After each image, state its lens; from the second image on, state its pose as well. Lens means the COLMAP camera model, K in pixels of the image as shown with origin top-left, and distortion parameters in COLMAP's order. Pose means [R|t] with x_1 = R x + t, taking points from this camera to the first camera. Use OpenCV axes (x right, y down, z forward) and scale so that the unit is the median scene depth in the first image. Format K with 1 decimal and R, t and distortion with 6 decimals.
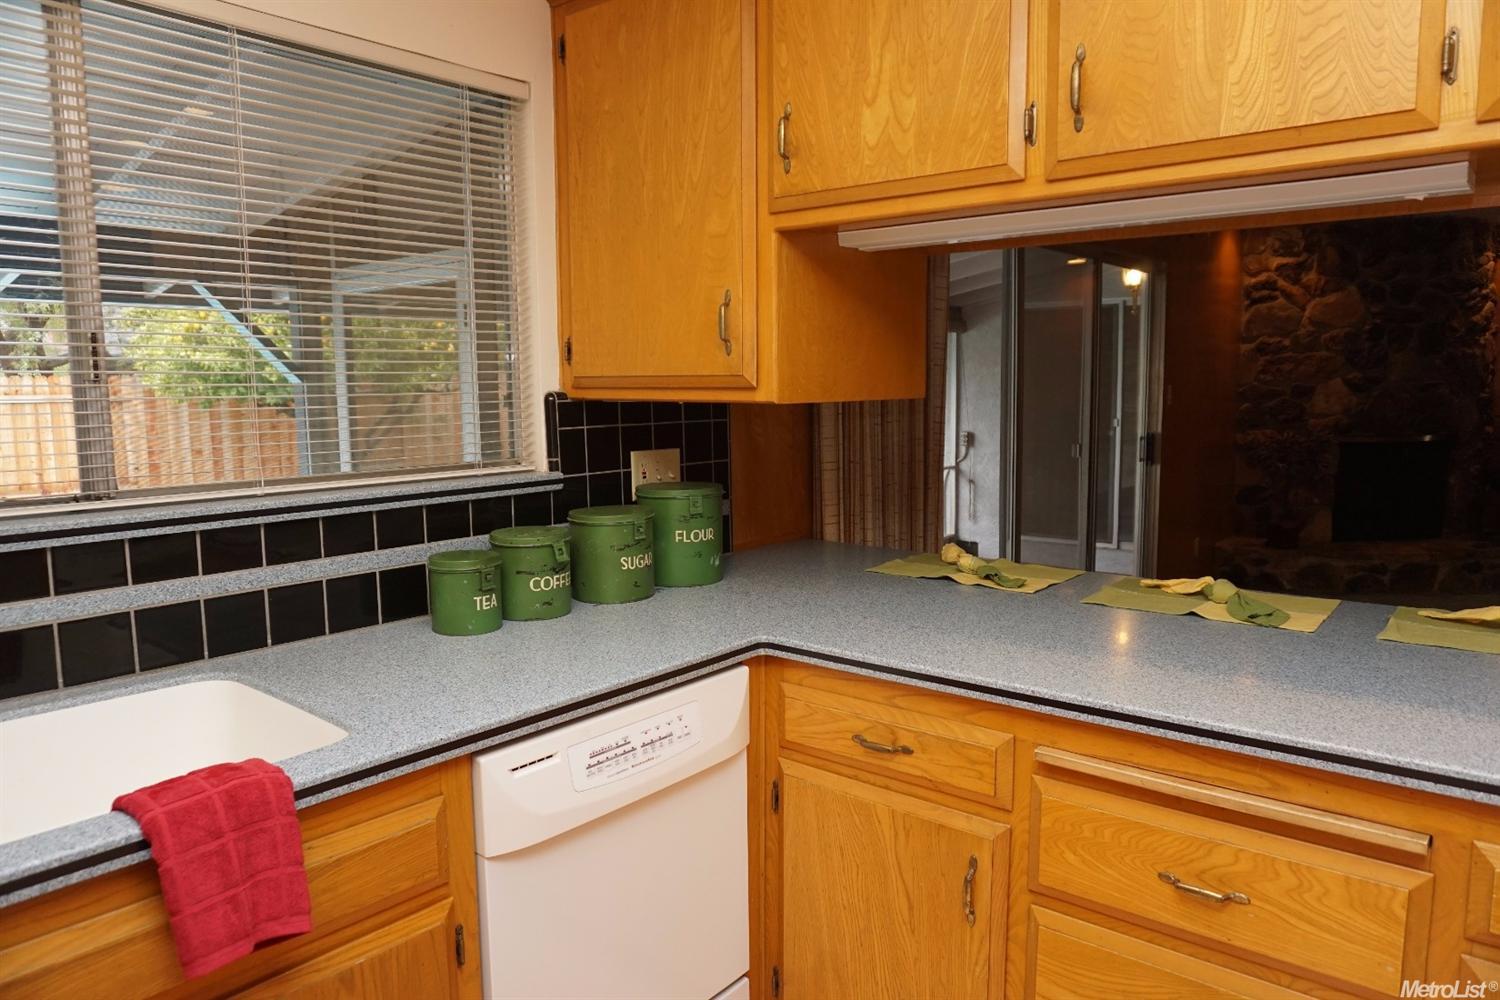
lens RADIAL K [[1001.5, 0, 748.4], [0, 1001.5, 500.6], [0, 0, 1]] dist [-0.052558, 0.025862]
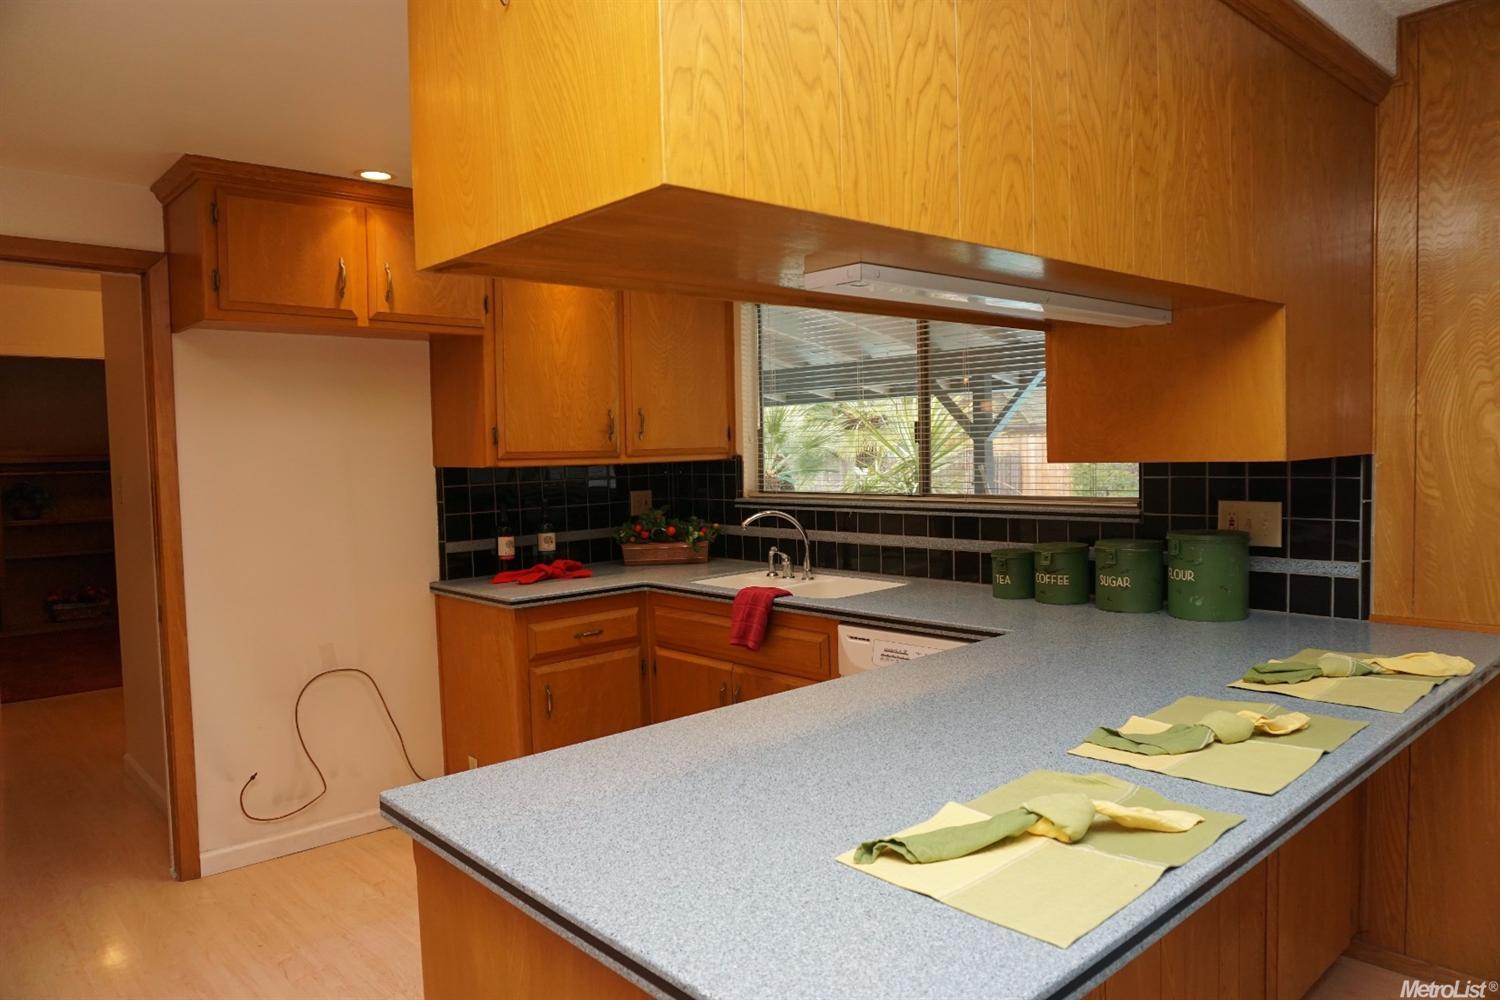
lens RADIAL K [[1001.5, 0, 755.4], [0, 1001.5, 500.2], [0, 0, 1]] dist [-0.052558, 0.025862]
pose [[-0.125030, 0.073126, -0.989454, 2.002072], [-0.079250, 0.993357, 0.083429, -0.189058], [0.988983, 0.088845, -0.118405, 1.119155]]
